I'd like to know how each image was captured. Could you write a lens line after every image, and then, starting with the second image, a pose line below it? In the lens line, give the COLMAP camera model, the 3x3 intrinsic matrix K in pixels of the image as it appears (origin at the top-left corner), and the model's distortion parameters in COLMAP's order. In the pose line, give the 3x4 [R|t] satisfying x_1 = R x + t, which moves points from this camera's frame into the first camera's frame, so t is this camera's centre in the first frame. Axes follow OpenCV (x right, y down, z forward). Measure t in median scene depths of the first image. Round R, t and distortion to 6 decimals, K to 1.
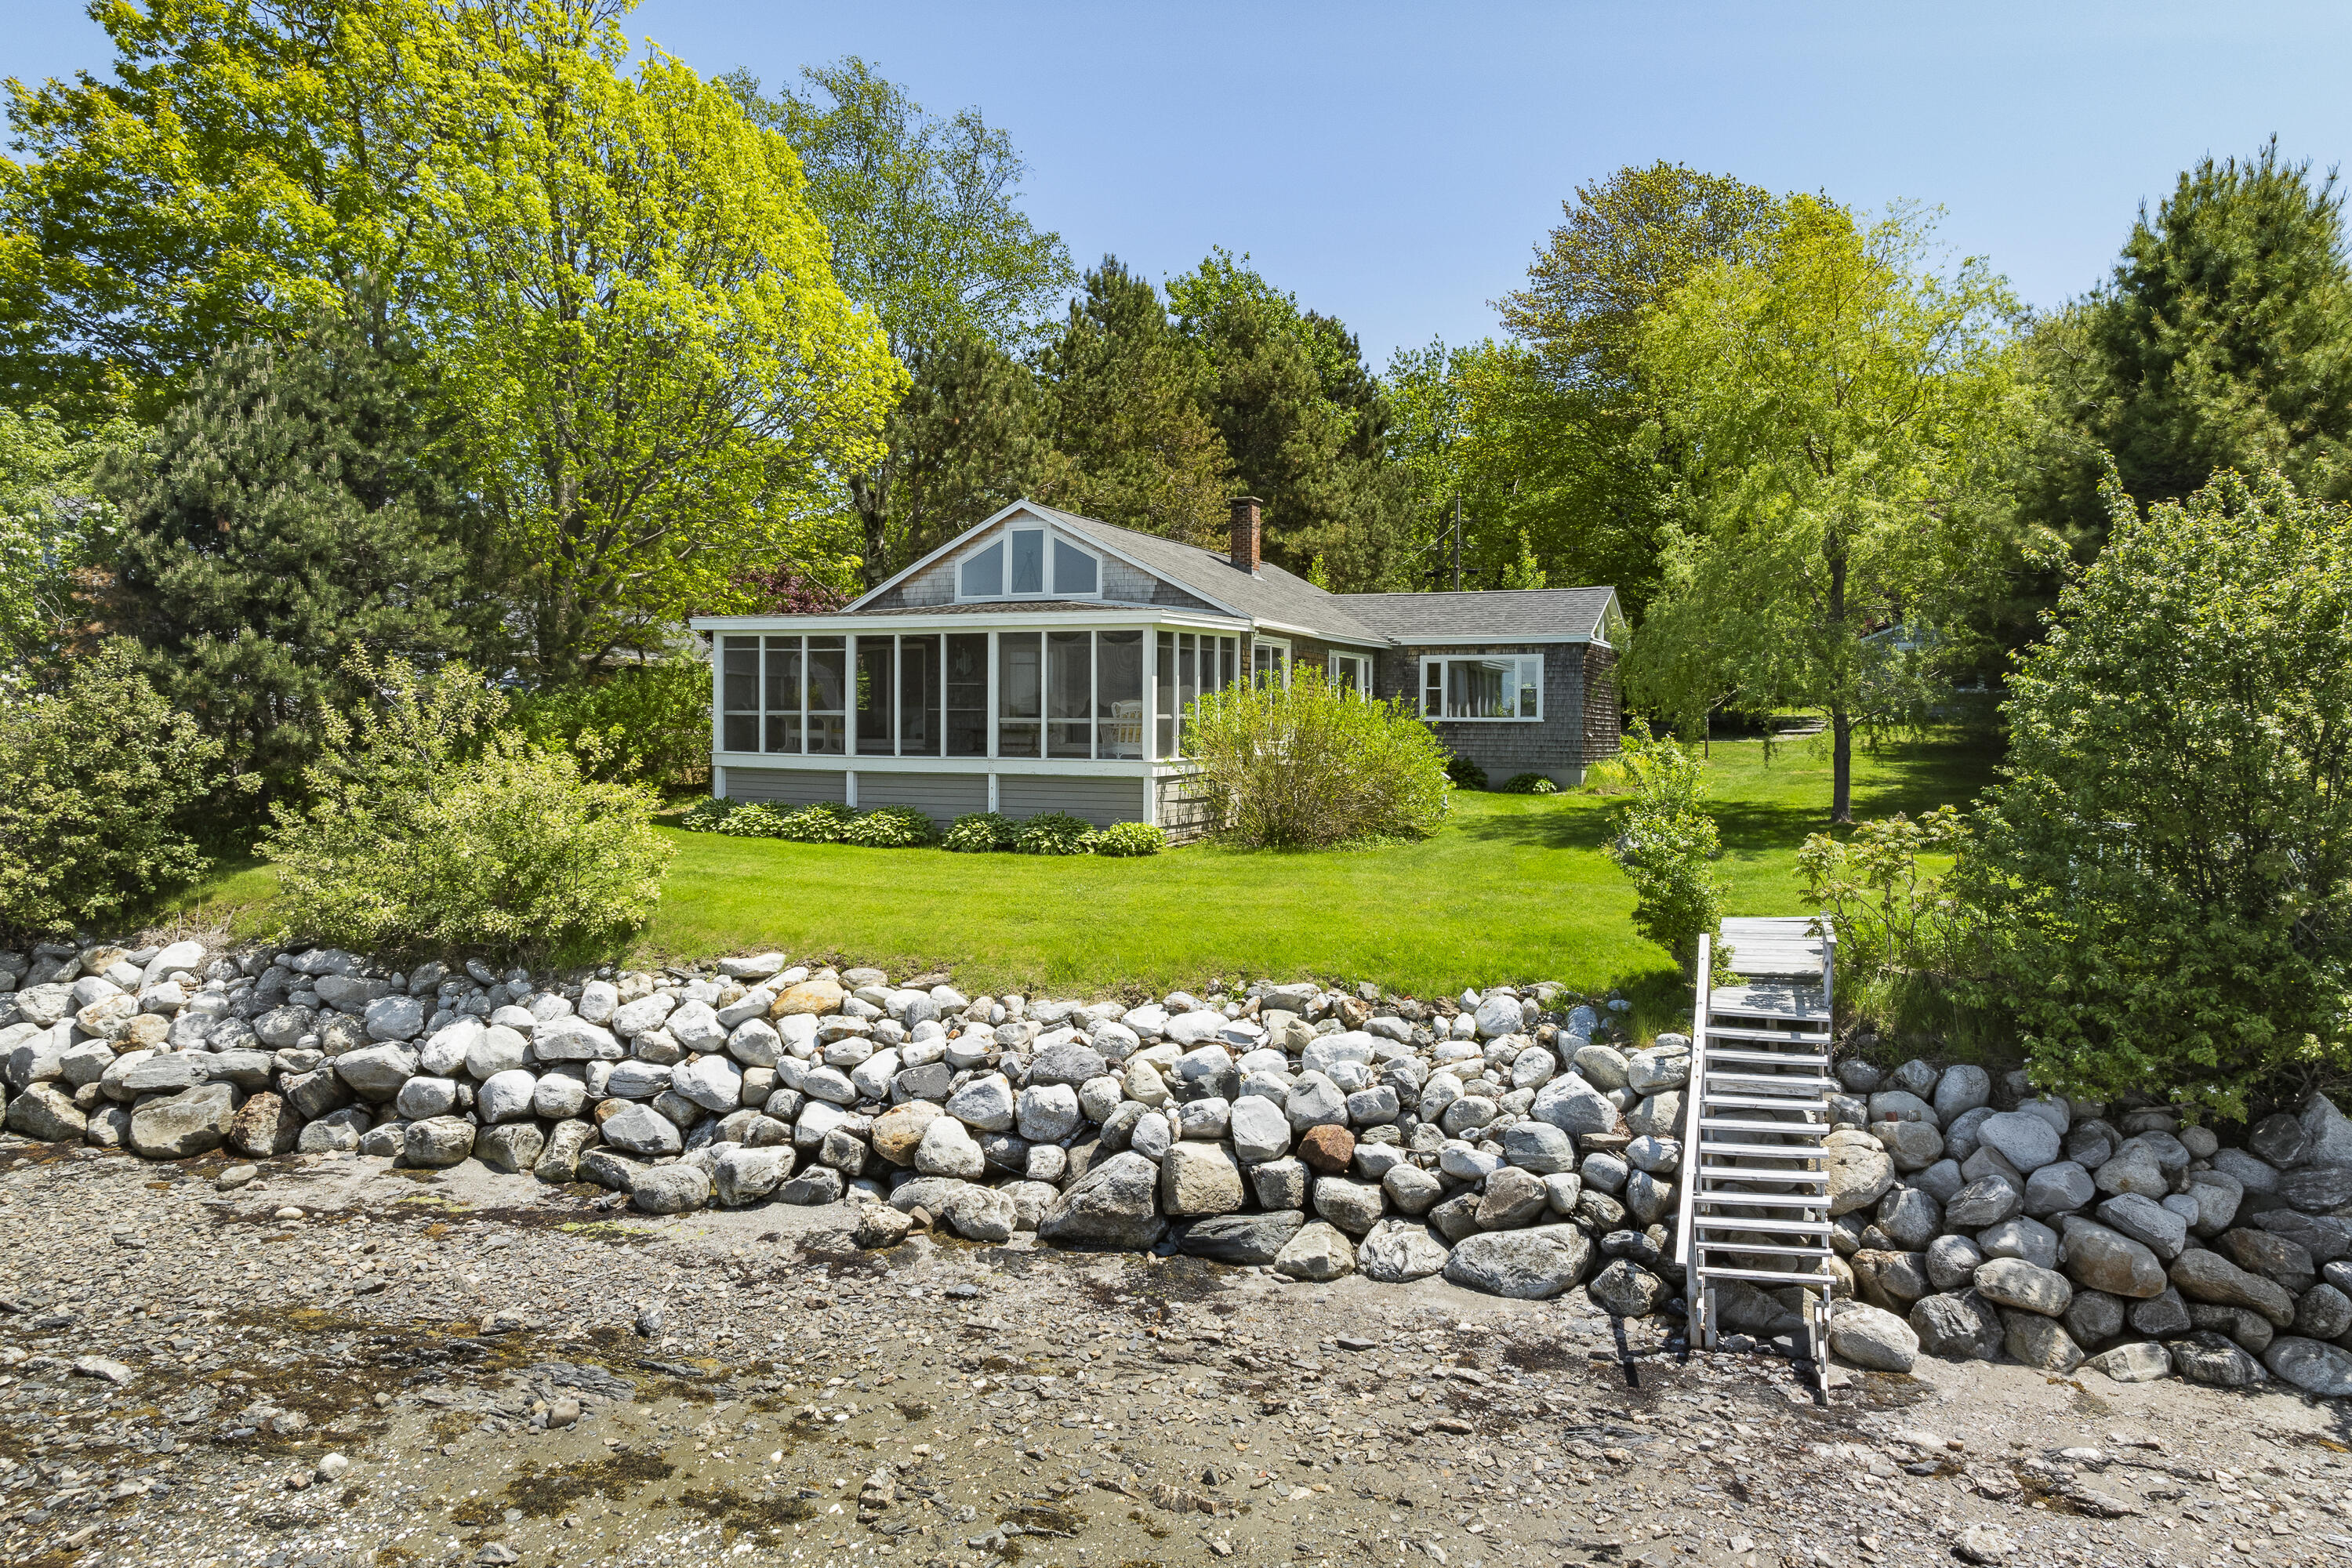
lens RADIAL K [[1500.7, 0, 1179.8], [0, 1500.7, 610.7], [0, 0, 1]] dist [0.002182, 0.001503]
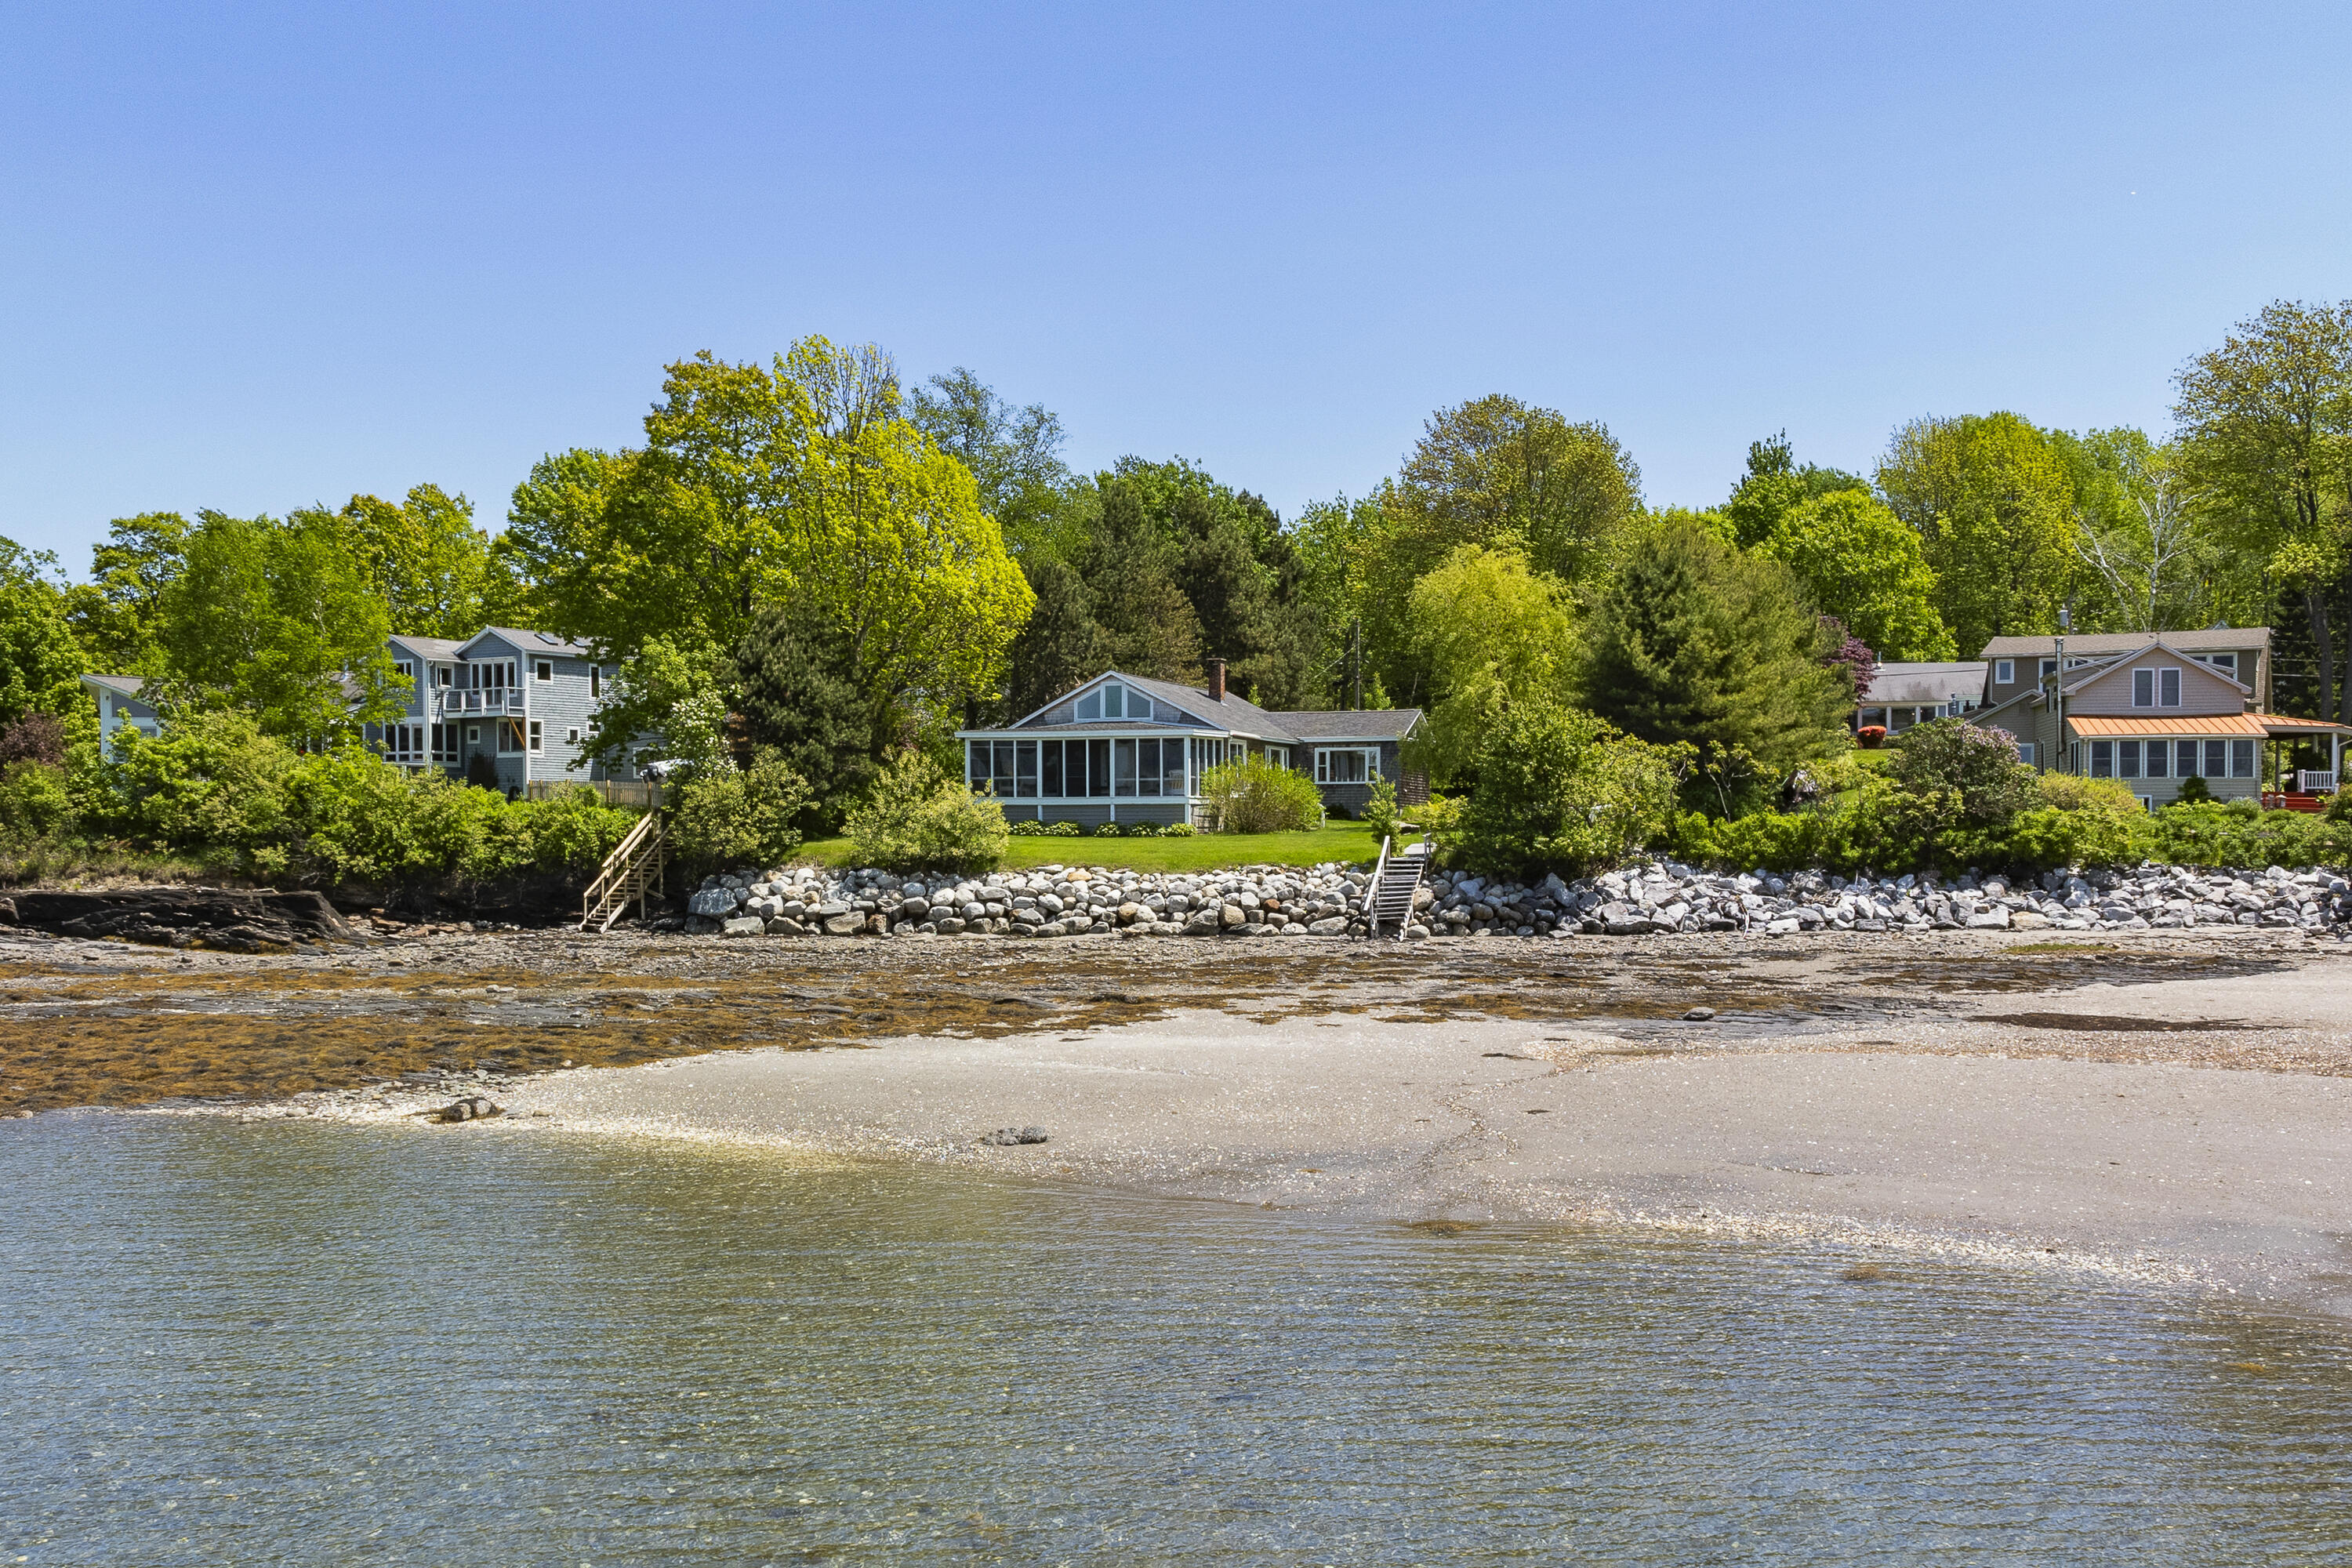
lens RADIAL K [[1640.7, 0, 1176.0], [0, 1640.7, 784.0], [0, 0, 1]] dist [-0.001272, 0.000873]
pose [[0.998433, -0.006912, 0.055540, -0.173353], [0.003919, 0.998543, 0.053826, -0.050104], [-0.055831, -0.053524, 0.997005, -1.436263]]
